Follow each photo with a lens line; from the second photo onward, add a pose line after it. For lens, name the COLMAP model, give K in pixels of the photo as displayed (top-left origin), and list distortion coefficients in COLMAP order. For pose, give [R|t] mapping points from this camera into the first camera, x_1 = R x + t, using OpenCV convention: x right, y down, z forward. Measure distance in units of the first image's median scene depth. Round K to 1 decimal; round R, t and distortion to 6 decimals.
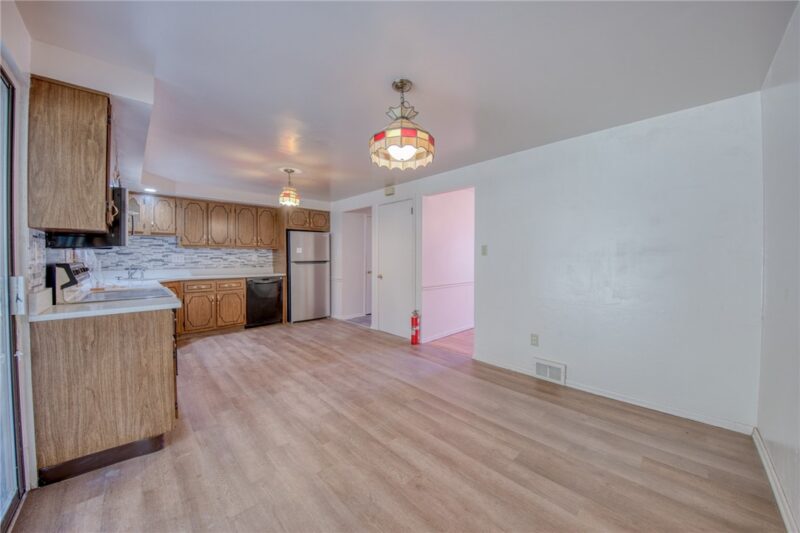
lens RADIAL K [[282.1, 0, 400.9], [0, 282.1, 255.6], [0, 0, 1]] dist [-0.025358, -0.000068]
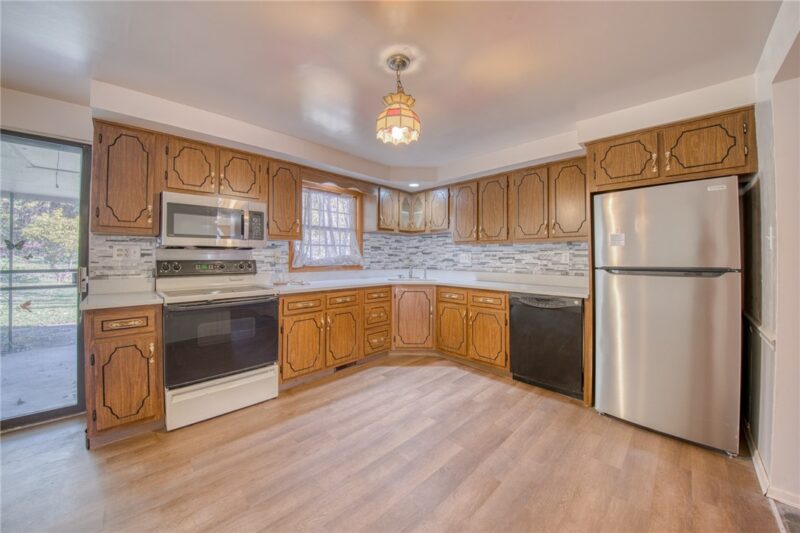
lens RADIAL K [[282.1, 0, 400.9], [0, 282.1, 255.6], [0, 0, 1]] dist [-0.025358, -0.000068]
pose [[0.000107, -0.005214, -0.999986, 0.034942], [0.001766, 0.999985, -0.005214, 0.006292], [0.999998, -0.001766, 0.000116, 0.812108]]
